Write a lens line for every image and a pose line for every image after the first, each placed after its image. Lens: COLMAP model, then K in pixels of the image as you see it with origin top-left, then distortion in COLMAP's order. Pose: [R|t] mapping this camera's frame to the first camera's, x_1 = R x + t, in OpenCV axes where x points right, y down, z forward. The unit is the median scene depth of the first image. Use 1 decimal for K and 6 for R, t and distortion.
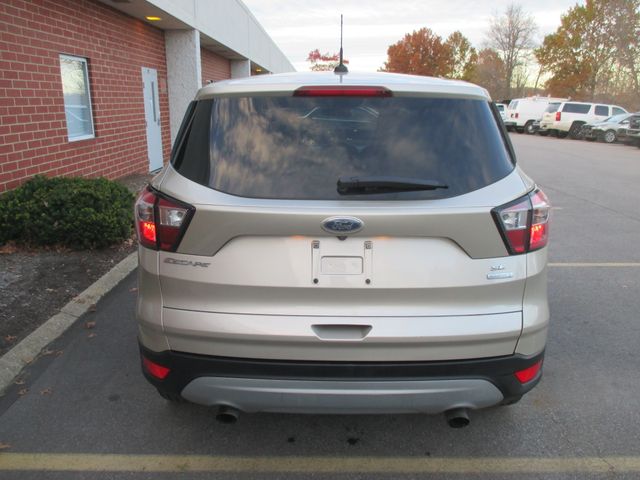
lens RADIAL K [[528.0, 0, 322.6], [0, 528.0, 237.3], [0, 0, 1]] dist [-0.043955, 0.008150]
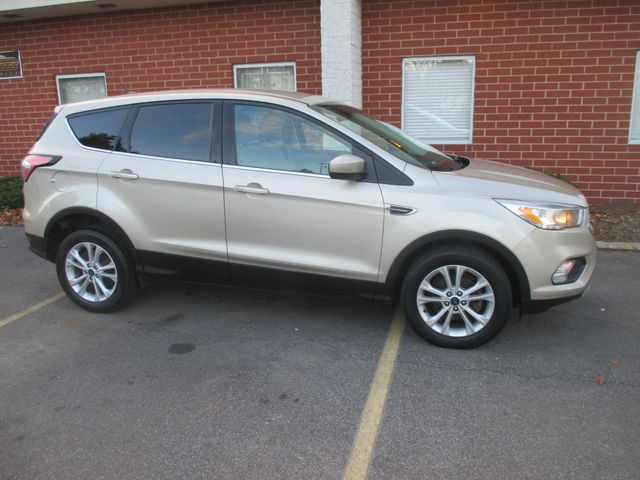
lens RADIAL K [[528.0, 0, 321.2], [0, 528.0, 240.9], [0, 0, 1]] dist [-0.043955, 0.008150]
pose [[-0.243835, 0.245405, -0.938254, 0.510776], [-0.224527, 0.926886, 0.300783, -0.157321], [0.943468, 0.284005, -0.170907, 0.606997]]
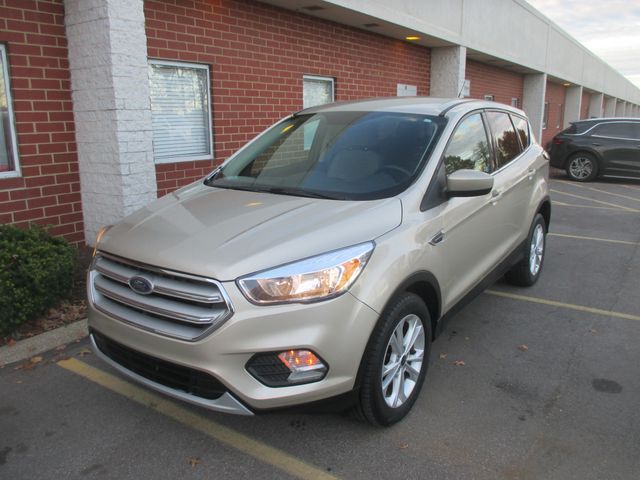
lens RADIAL K [[528.0, 0, 319.3], [0, 528.0, 241.6], [0, 0, 1]] dist [-0.043955, 0.008150]
pose [[0.827625, 0.126778, -0.546777, 0.187513], [-0.138751, 0.990134, 0.019558, -0.006850], [0.543862, 0.059679, 0.837050, 0.040484]]
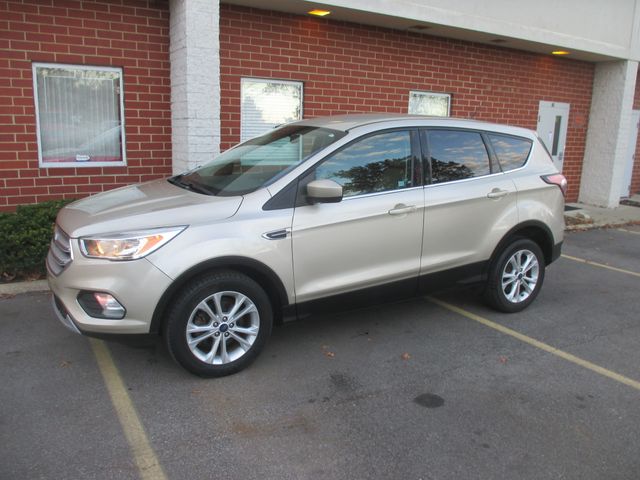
lens RADIAL K [[528.0, 0, 318.6], [0, 528.0, 242.4], [0, 0, 1]] dist [-0.043955, 0.008150]
pose [[0.516229, 0.202555, -0.832153, 0.413298], [-0.246655, 0.965625, 0.082031, -0.047318], [0.820164, 0.162908, 0.548445, 0.170349]]
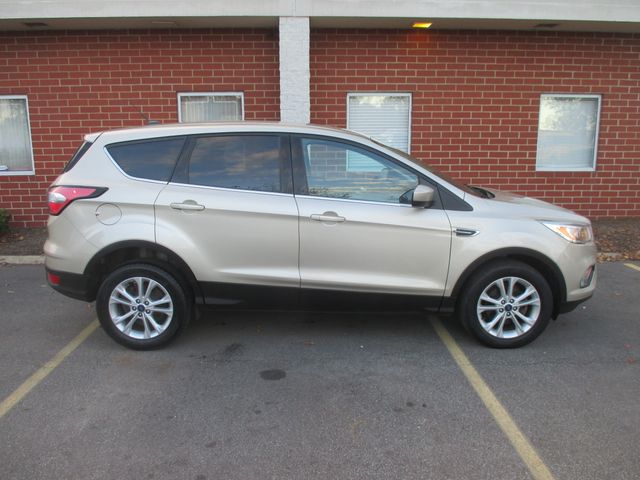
lens RADIAL K [[528.0, 0, 319.6], [0, 528.0, 241.8], [0, 0, 1]] dist [-0.043955, 0.008150]
pose [[0.037069, 0.207730, -0.977484, 0.562796], [-0.250970, 0.948741, 0.192104, -0.121324], [0.967285, 0.238198, 0.087303, 0.429329]]
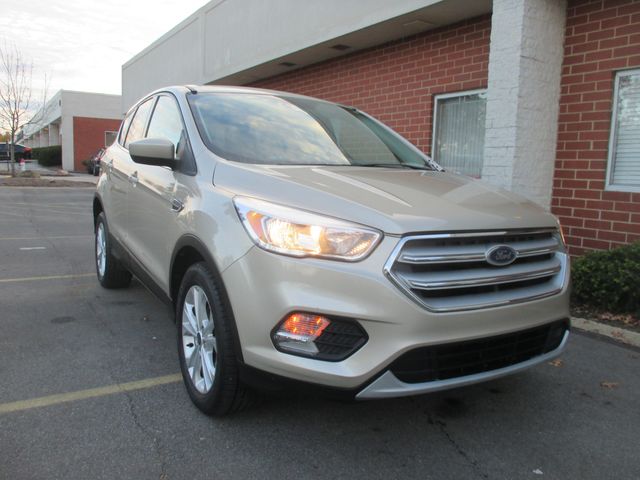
lens RADIAL K [[528.0, 0, 321.1], [0, 528.0, 240.0], [0, 0, 1]] dist [-0.043955, 0.008150]
pose [[-0.842313, 0.045620, -0.537055, 0.217464], [-0.164760, 0.926924, 0.337145, -0.172331], [0.513190, 0.372467, -0.773243, 0.878081]]
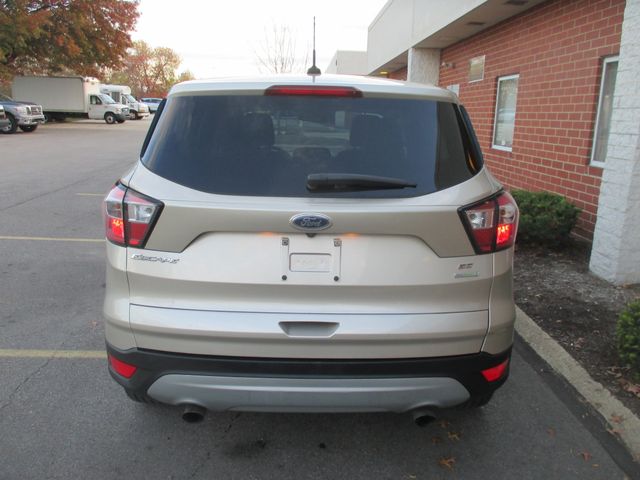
lens RADIAL K [[528.0, 0, 321.5], [0, 528.0, 240.7], [0, 0, 1]] dist [-0.043955, 0.008150]
pose [[-0.999236, -0.013263, -0.036771, -0.030356], [-0.029105, 0.880389, 0.473359, -0.234772], [0.026095, 0.474067, -0.880102, 0.921881]]
